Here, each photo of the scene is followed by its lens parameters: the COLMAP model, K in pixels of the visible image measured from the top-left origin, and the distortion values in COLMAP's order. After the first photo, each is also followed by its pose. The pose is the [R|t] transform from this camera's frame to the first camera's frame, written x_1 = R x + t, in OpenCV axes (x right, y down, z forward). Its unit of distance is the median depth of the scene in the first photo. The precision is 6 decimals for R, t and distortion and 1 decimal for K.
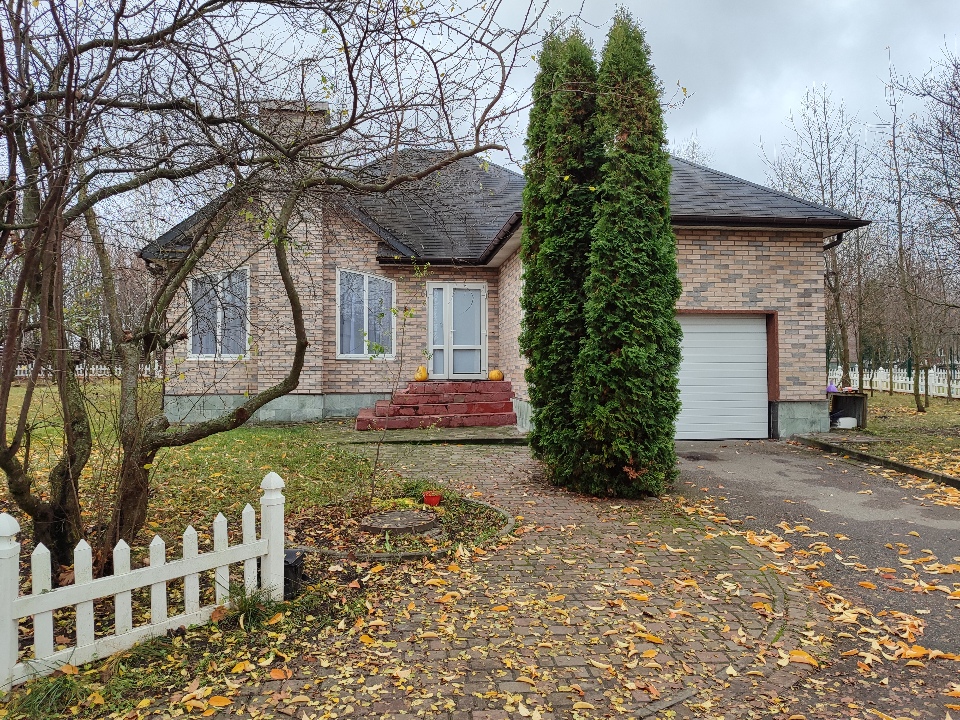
lens RADIAL K [[685.2, 0, 475.5], [0, 685.2, 361.7], [0, 0, 1]] dist [0.033023, -0.024463]
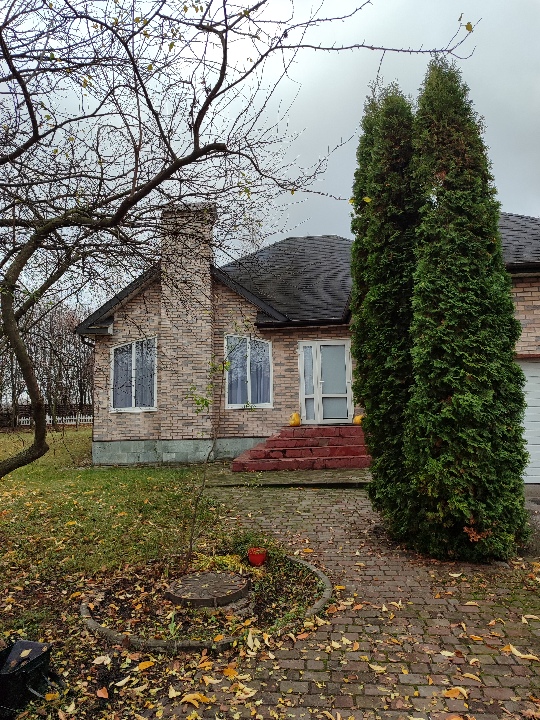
lens RADIAL K [[513.9, 0, 266.7], [0, 513.9, 360.9], [0, 0, 1]] dist [0.033023, -0.024463]
pose [[0.978110, -0.042855, -0.203628, 0.107484], [0.025104, 0.995718, -0.088971, -0.010467], [0.206569, 0.081912, 0.974997, 0.258850]]
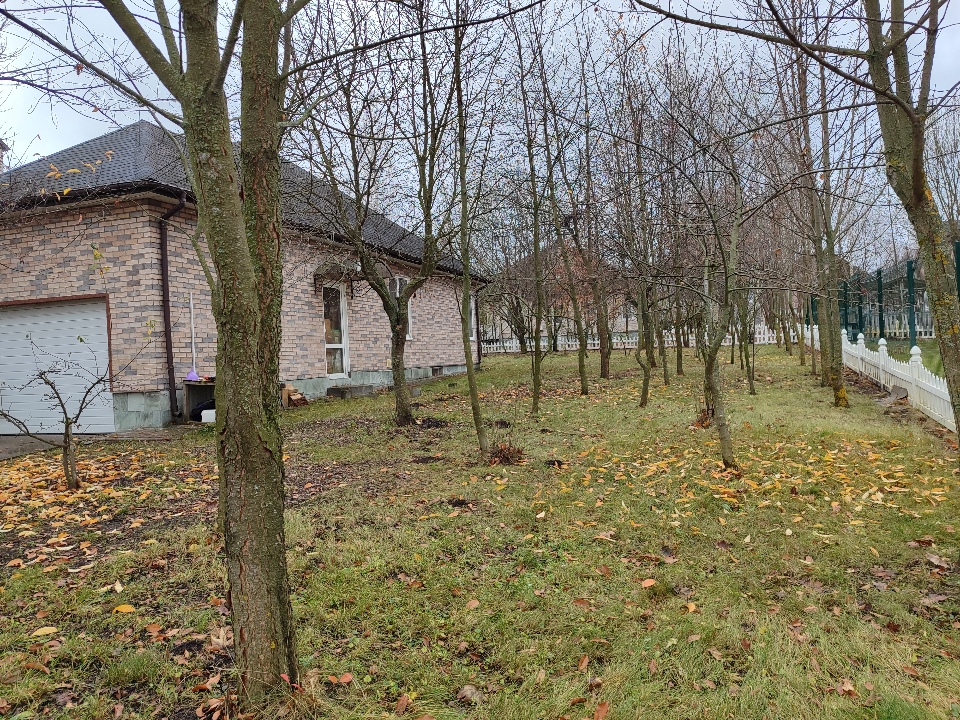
lens RADIAL K [[685.2, 0, 480.9], [0, 685.2, 363.1], [0, 0, 1]] dist [0.033023, -0.024463]
pose [[0.894960, -0.028653, -0.445226, 1.965557], [0.046125, 0.998530, 0.028456, 0.022626], [0.443756, -0.046003, 0.894966, 0.618790]]
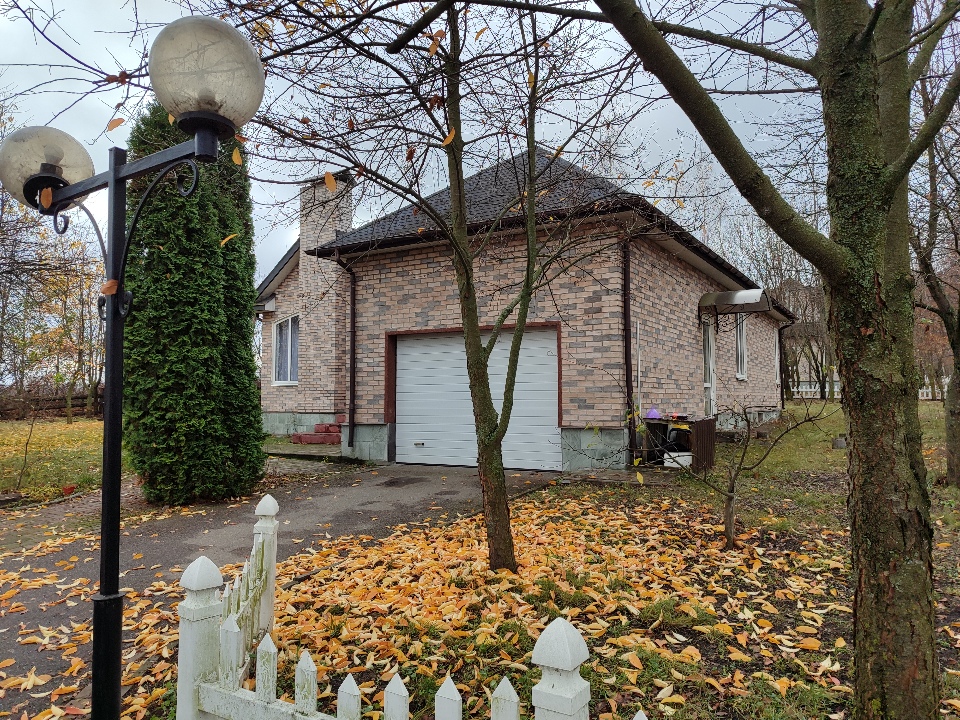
lens RADIAL K [[685.2, 0, 483.6], [0, 685.2, 356.4], [0, 0, 1]] dist [0.033023, -0.024463]
pose [[0.780120, -0.037796, -0.624487, 1.368710], [0.010980, 0.998847, -0.046737, 0.012909], [0.625534, 0.029604, 0.779635, 0.437077]]
